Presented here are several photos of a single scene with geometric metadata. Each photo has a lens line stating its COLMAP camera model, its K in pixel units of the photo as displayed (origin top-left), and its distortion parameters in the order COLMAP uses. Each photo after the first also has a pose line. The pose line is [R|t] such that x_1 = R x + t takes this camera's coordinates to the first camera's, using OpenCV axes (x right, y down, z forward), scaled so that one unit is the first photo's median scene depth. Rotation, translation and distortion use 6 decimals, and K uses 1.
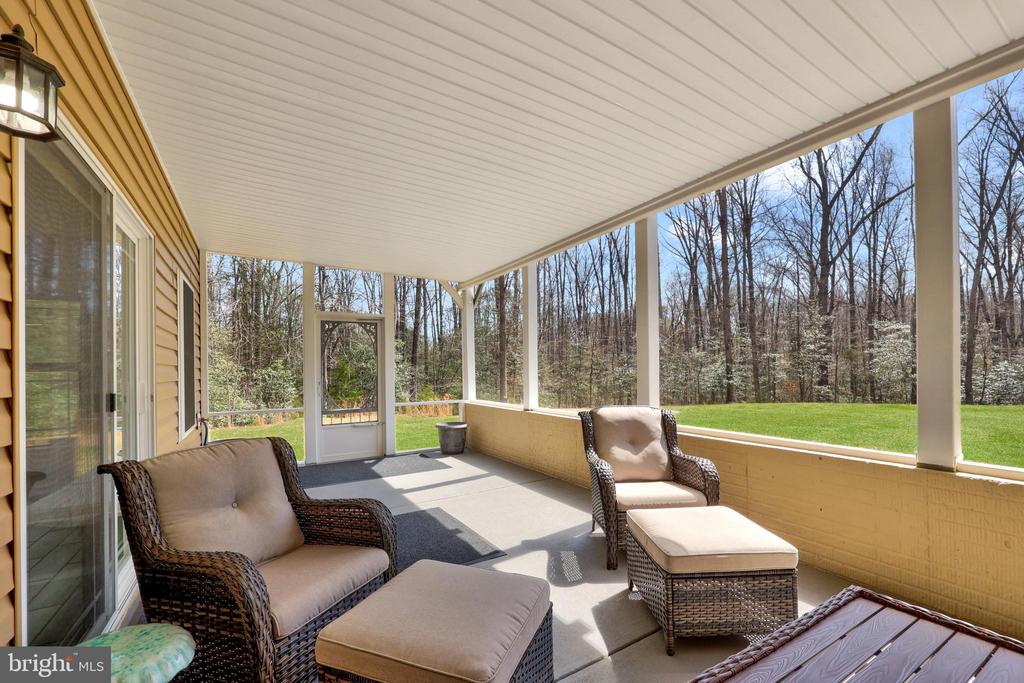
lens RADIAL K [[420.7, 0, 511.4], [0, 420.7, 364.6], [0, 0, 1]] dist [-0.000516, -0.000078]
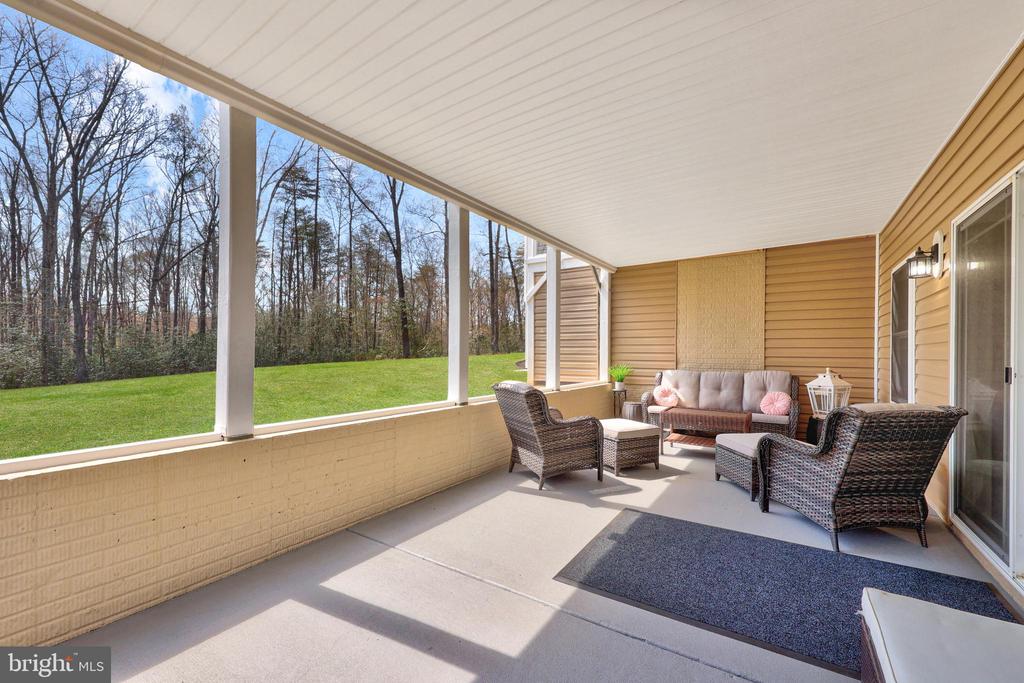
lens RADIAL K [[420.7, 0, 511.4], [0, 420.7, 364.6], [0, 0, 1]] dist [-0.000516, -0.000078]
pose [[-0.429029, -0.003432, 0.903284, -0.896048], [-0.008484, 0.999964, -0.000230, 0.047918], [-0.903251, -0.007762, -0.429043, 1.714595]]
